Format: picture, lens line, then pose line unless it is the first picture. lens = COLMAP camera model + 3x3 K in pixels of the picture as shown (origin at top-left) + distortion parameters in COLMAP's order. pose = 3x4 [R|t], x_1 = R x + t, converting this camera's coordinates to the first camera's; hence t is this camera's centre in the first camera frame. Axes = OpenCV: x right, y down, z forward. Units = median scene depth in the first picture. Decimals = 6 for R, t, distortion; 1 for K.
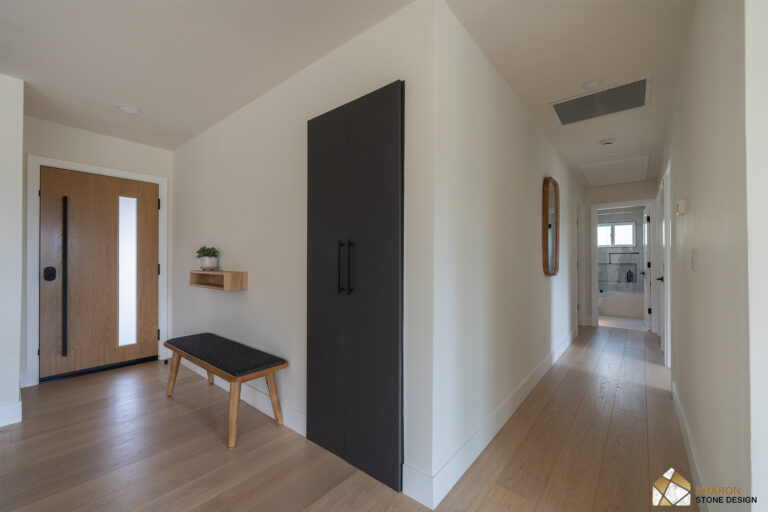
lens RADIAL K [[311.8, 0, 384.0], [0, 311.8, 258.5], [0, 0, 1]] dist [0.001269, -0.000773]
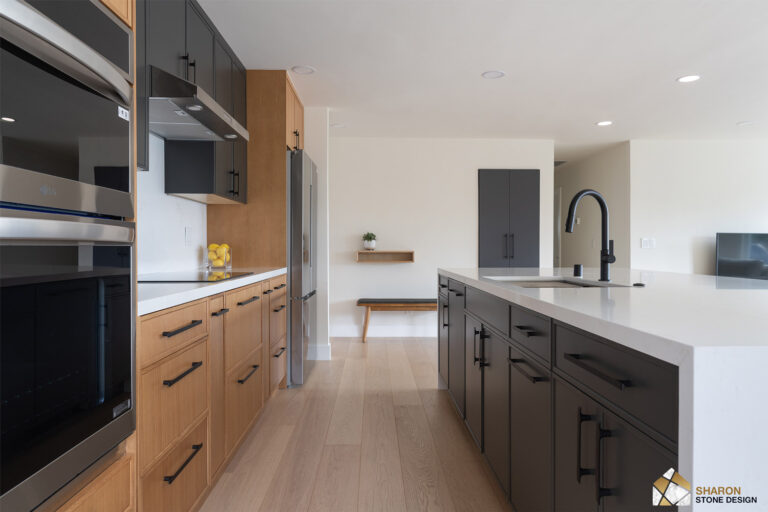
lens RADIAL K [[515.6, 0, 390.0], [0, 515.6, 253.6], [0, 0, 1]] dist [-0.005627, 0.011166]
pose [[0.753860, -0.004880, 0.657017, -1.904961], [-0.006025, 0.999879, 0.014340, 0.019608], [-0.657007, -0.014769, 0.753740, -0.707594]]
